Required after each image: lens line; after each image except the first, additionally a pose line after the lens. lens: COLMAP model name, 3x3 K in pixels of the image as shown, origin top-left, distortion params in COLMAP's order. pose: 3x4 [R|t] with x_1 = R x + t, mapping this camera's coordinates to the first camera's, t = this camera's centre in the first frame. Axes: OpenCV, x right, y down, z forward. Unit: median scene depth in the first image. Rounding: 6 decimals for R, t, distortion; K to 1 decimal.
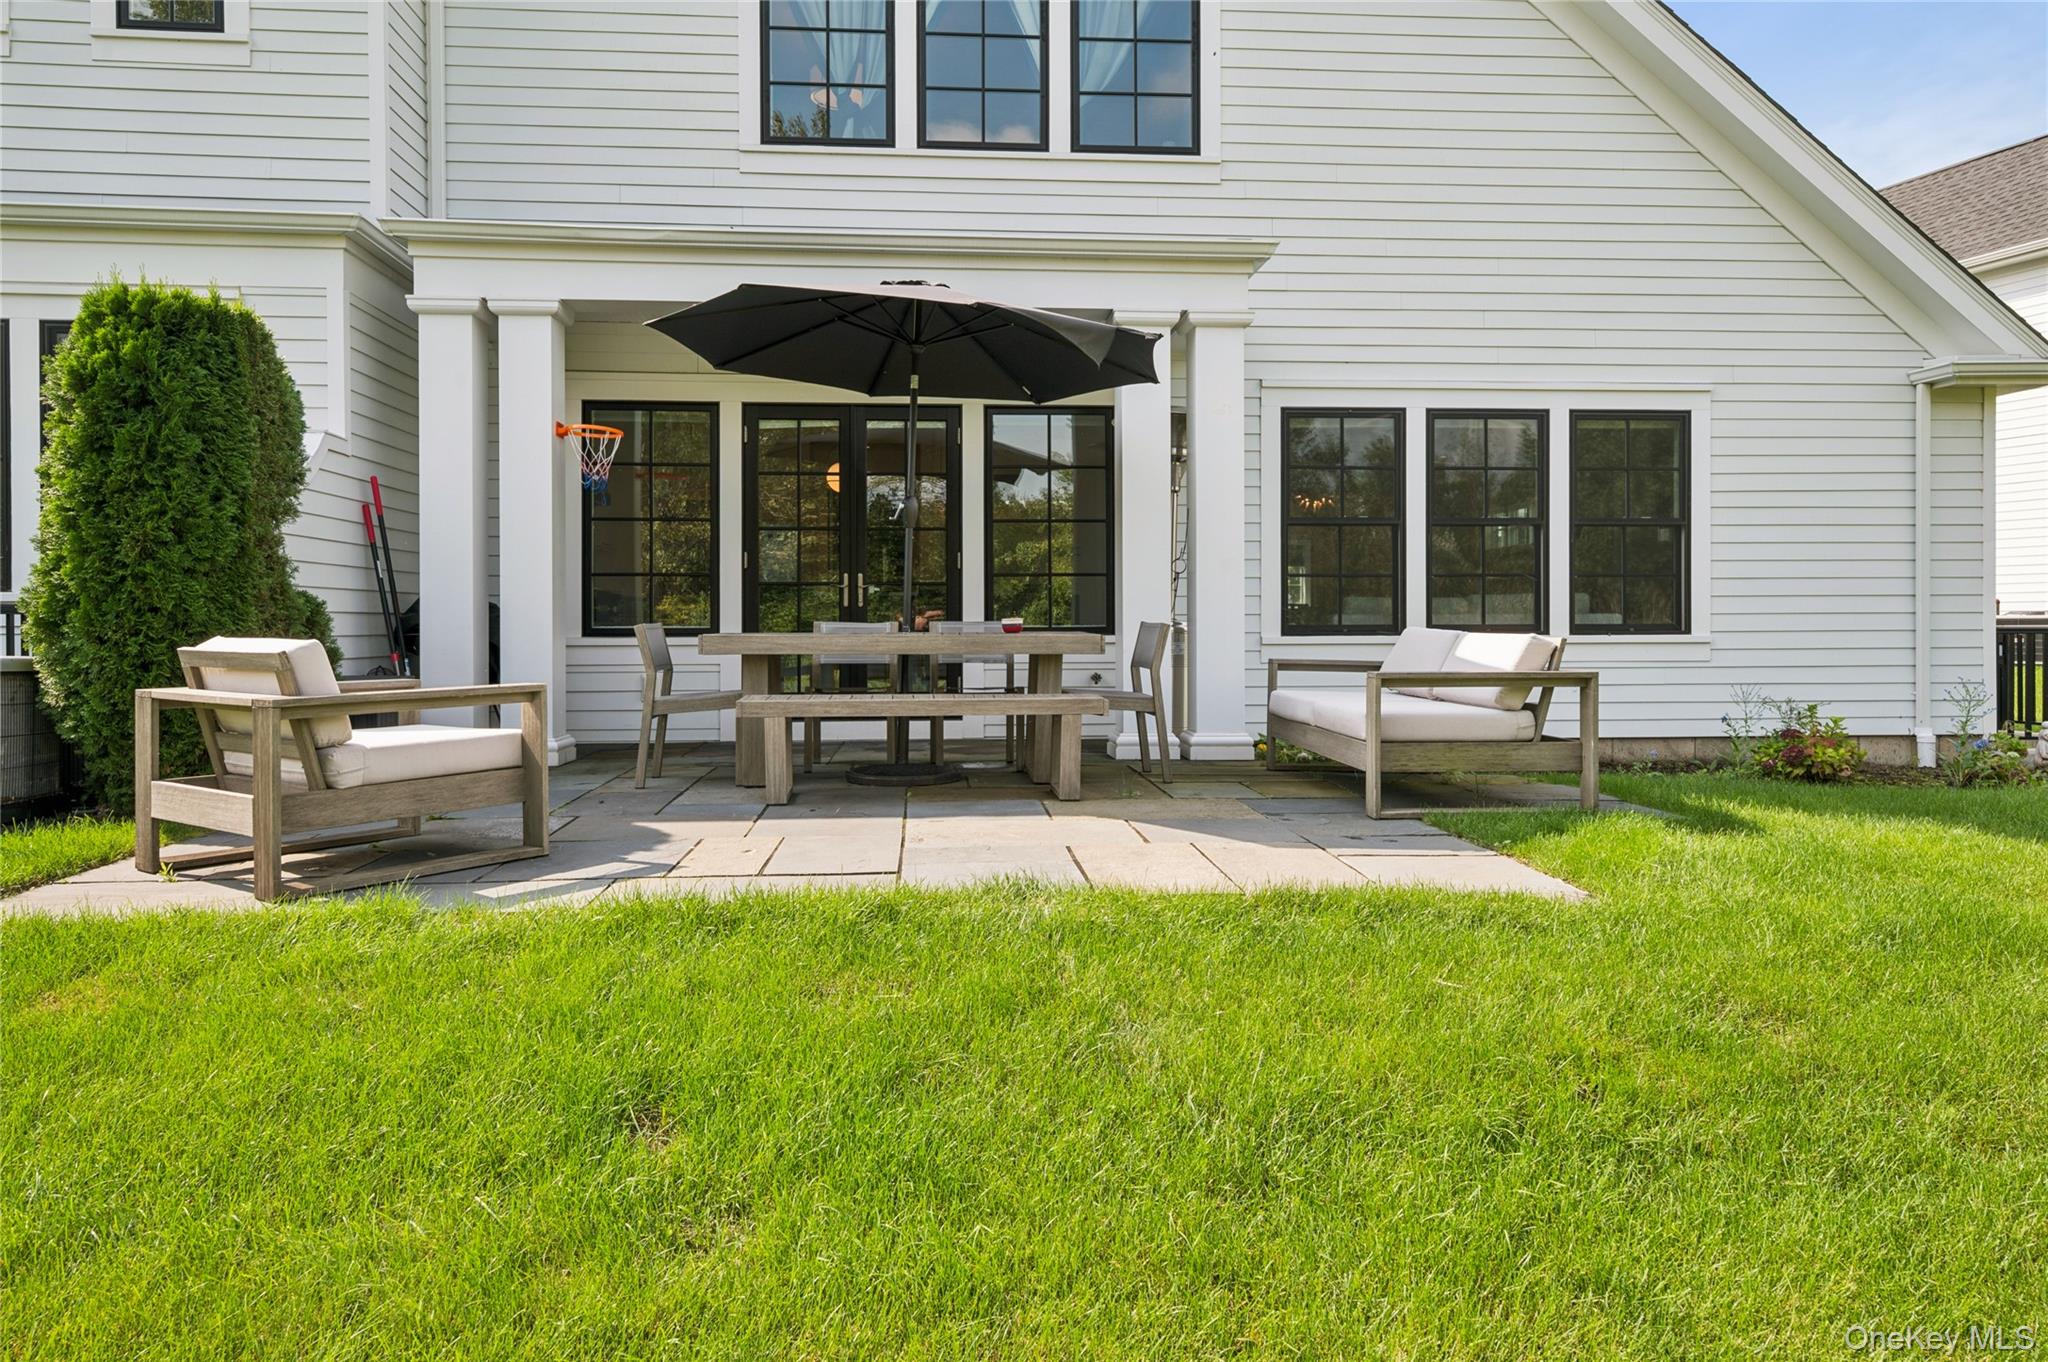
lens RADIAL K [[1380.7, 0, 1018.3], [0, 1380.7, 679.1], [0, 0, 1]] dist [0.016534, 0.011073]
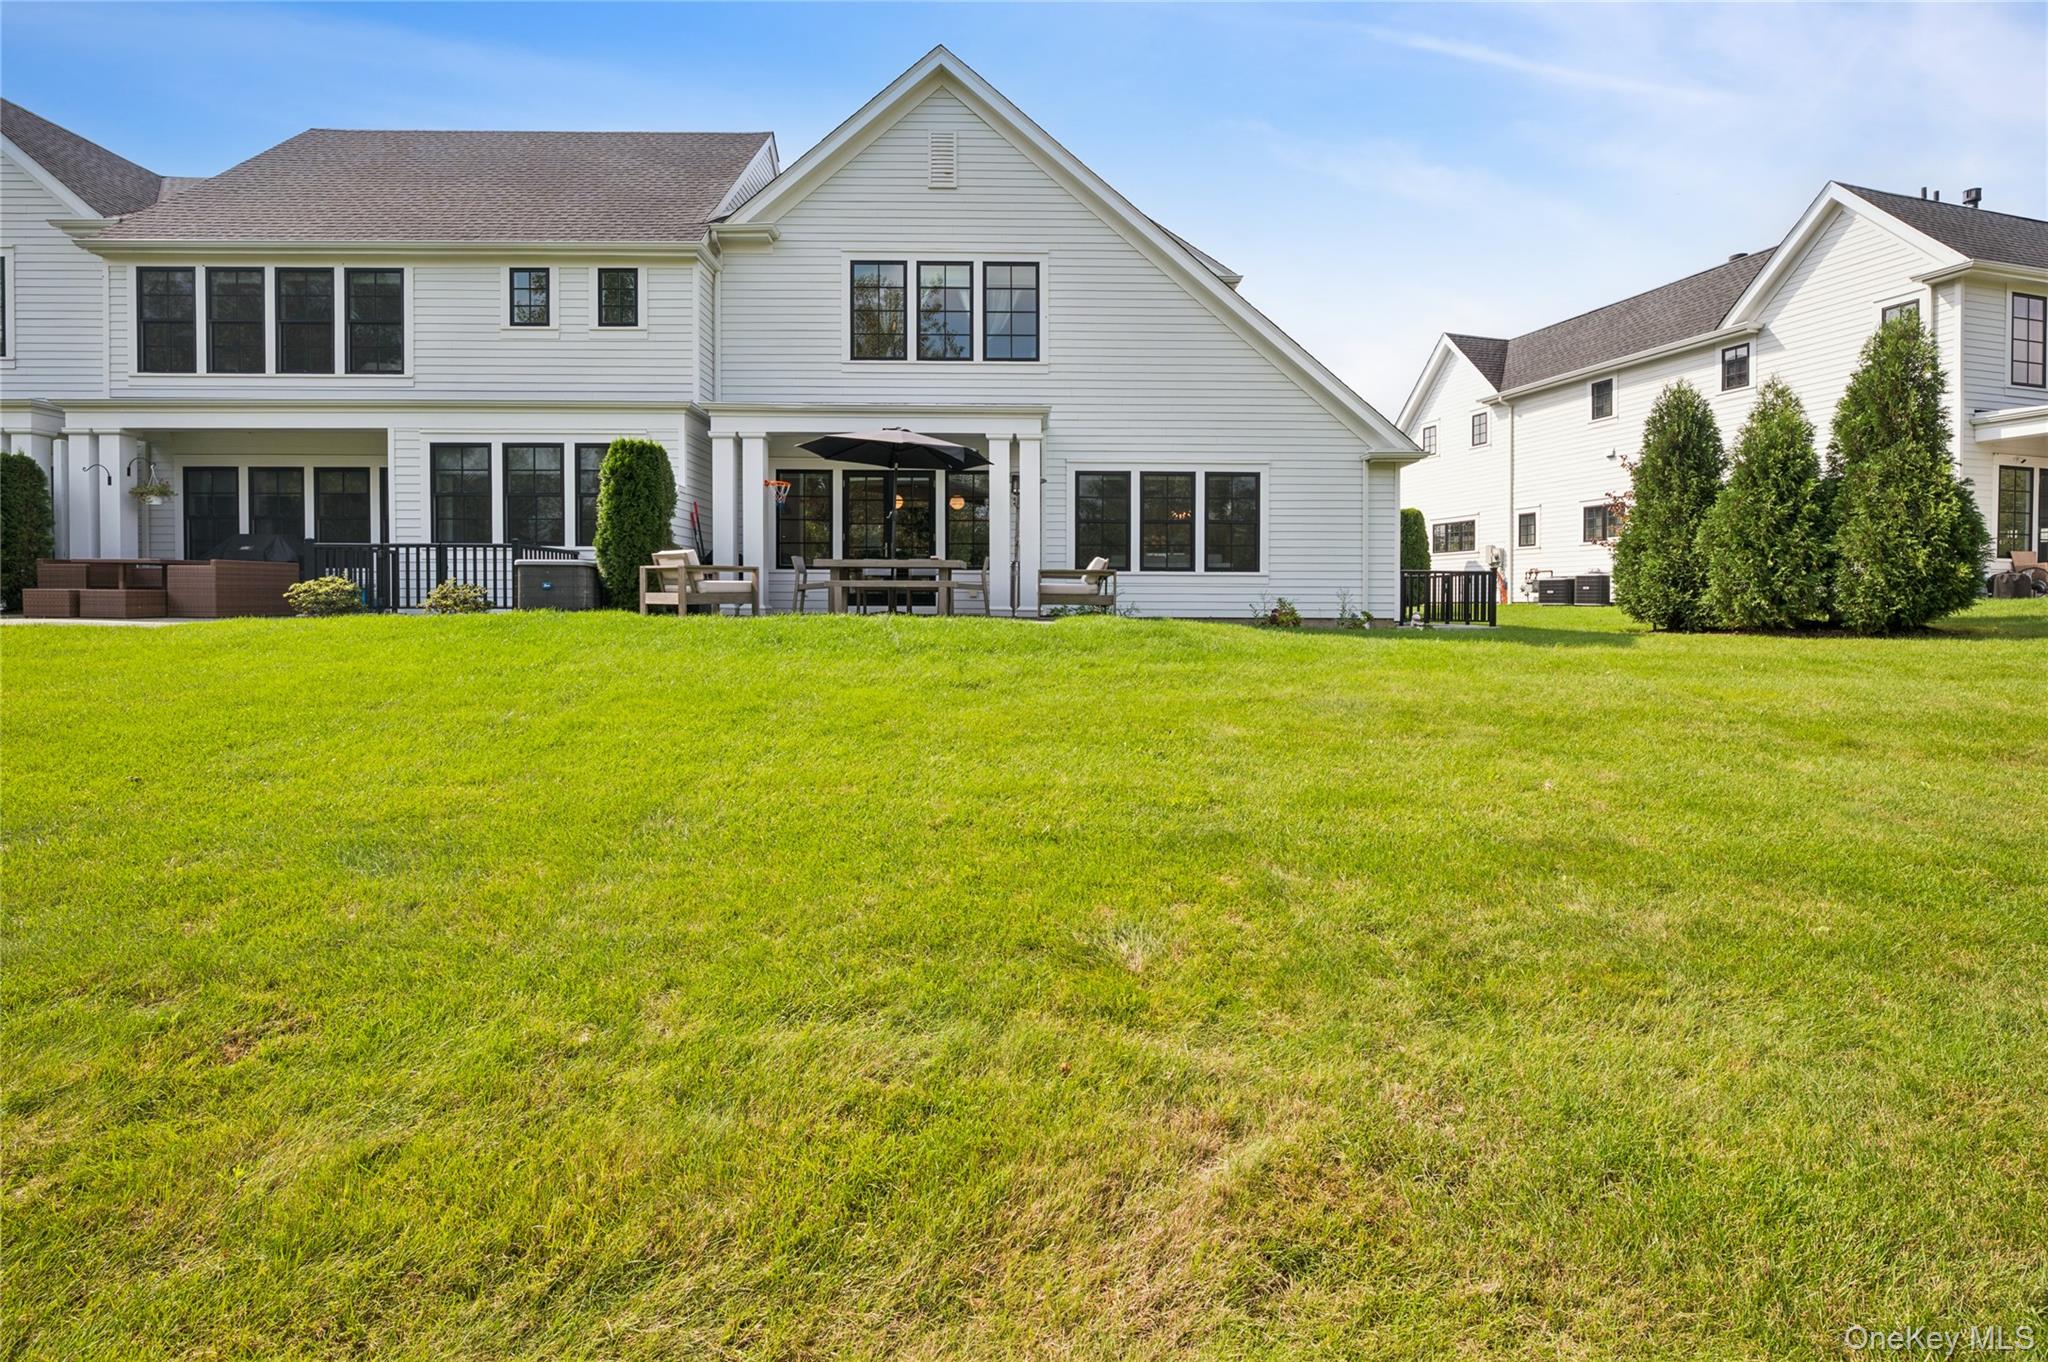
lens RADIAL K [[942.8, 0, 1028.3], [0, 942.8, 678.3], [0, 0, 1]] dist [-0.005677, -0.000107]
pose [[0.998071, 0.011839, -0.060948, 0.242399], [-0.009303, 0.999086, 0.041732, 0.094682], [0.061387, -0.041084, 0.997268, -0.664093]]
